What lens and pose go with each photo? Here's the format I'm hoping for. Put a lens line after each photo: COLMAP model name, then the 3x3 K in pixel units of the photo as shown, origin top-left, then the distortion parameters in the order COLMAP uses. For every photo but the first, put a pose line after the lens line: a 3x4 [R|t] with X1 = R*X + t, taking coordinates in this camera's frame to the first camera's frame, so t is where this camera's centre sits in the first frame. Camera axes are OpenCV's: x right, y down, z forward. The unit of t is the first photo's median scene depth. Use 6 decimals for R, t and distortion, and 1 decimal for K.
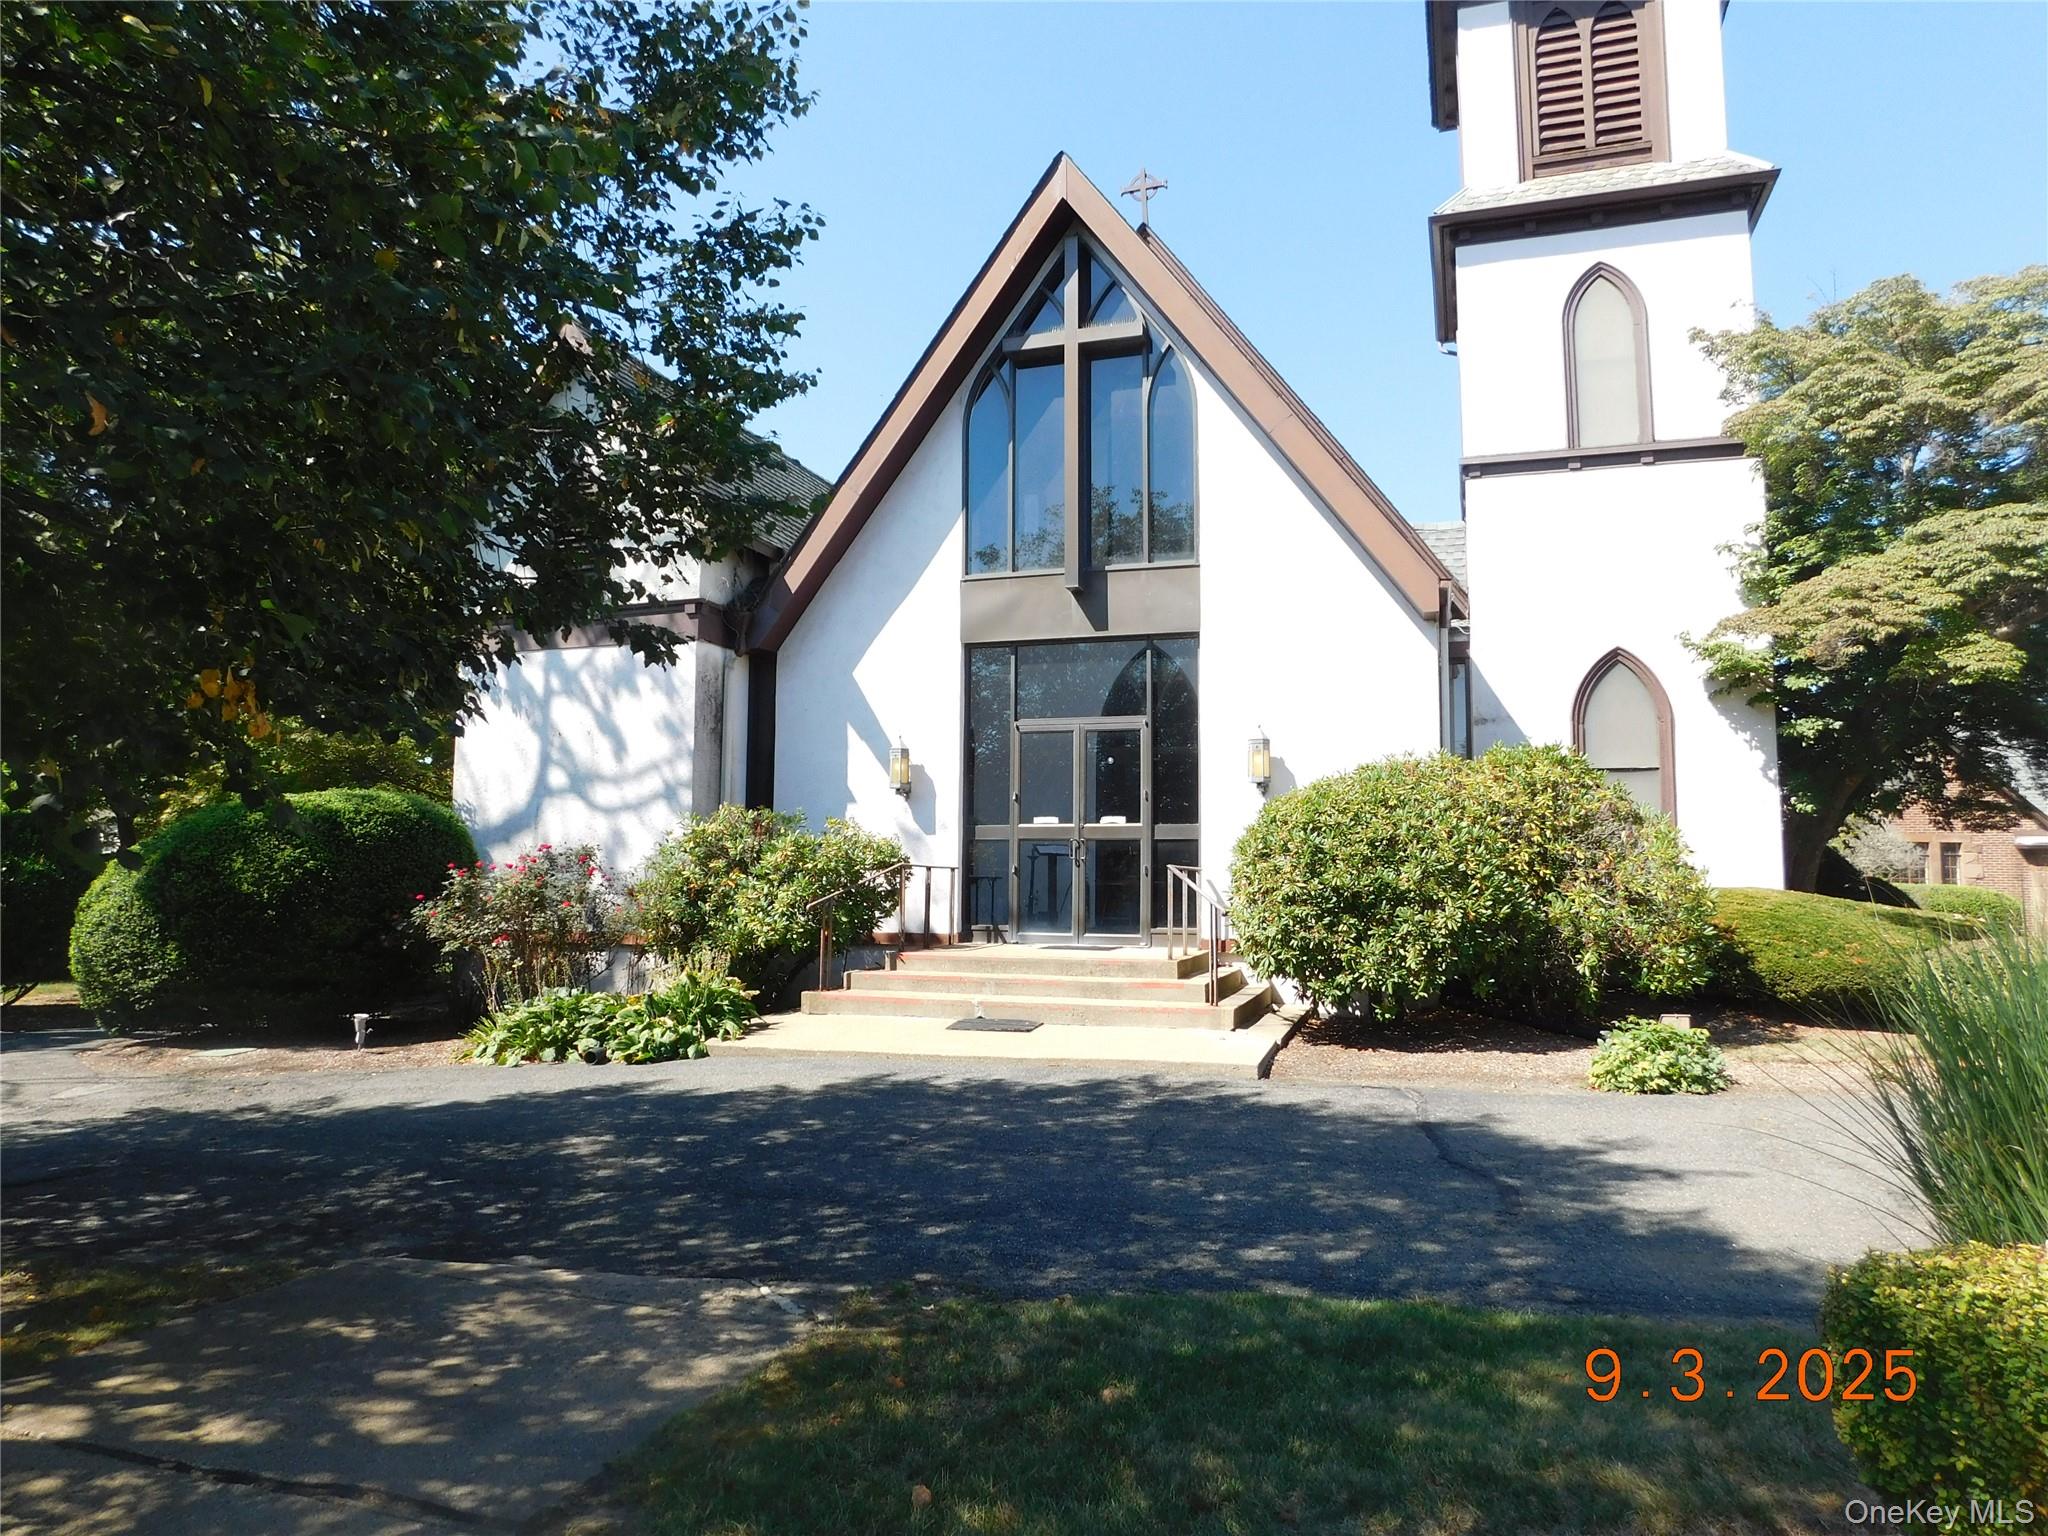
lens RADIAL K [[1325.0, 0, 1024.0], [0, 1325.0, 768.0], [0, 0, 1]] dist [-0.036718, -0.000024]
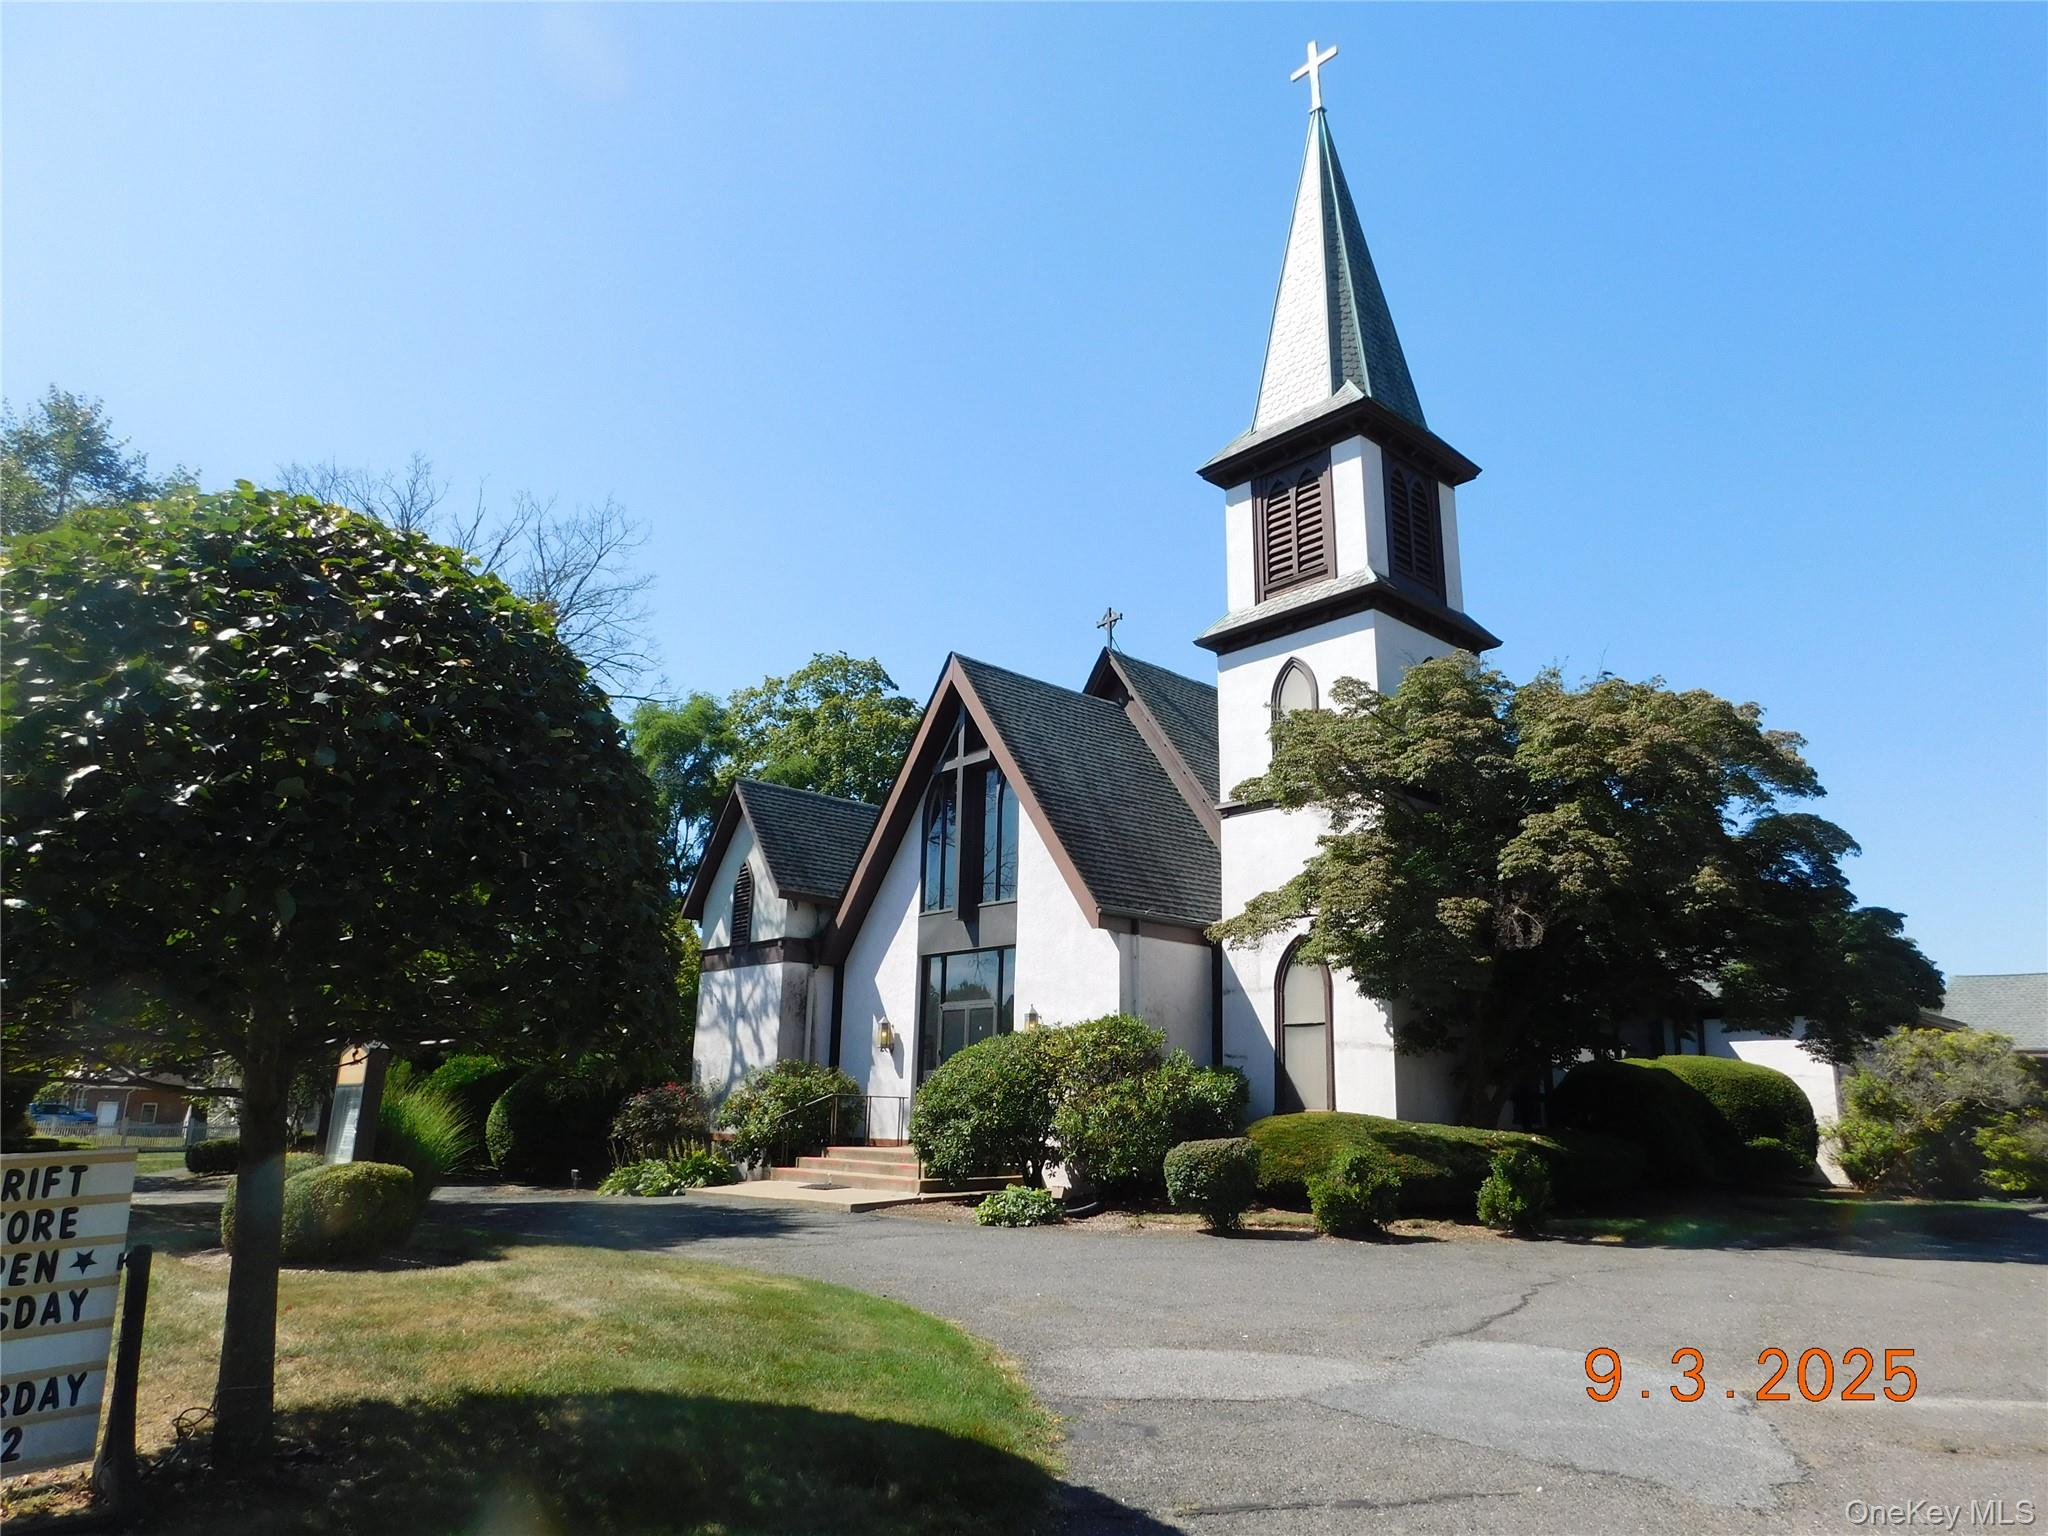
lens RADIAL K [[1325.0, 0, 1024.0], [0, 1325.0, 768.0], [0, 0, 1]] dist [-0.036718, -0.000024]
pose [[0.865566, -0.118728, -0.486518, 0.875031], [0.028916, 0.981718, -0.188131, -0.010687], [0.499960, 0.148771, 0.853175, -0.342635]]
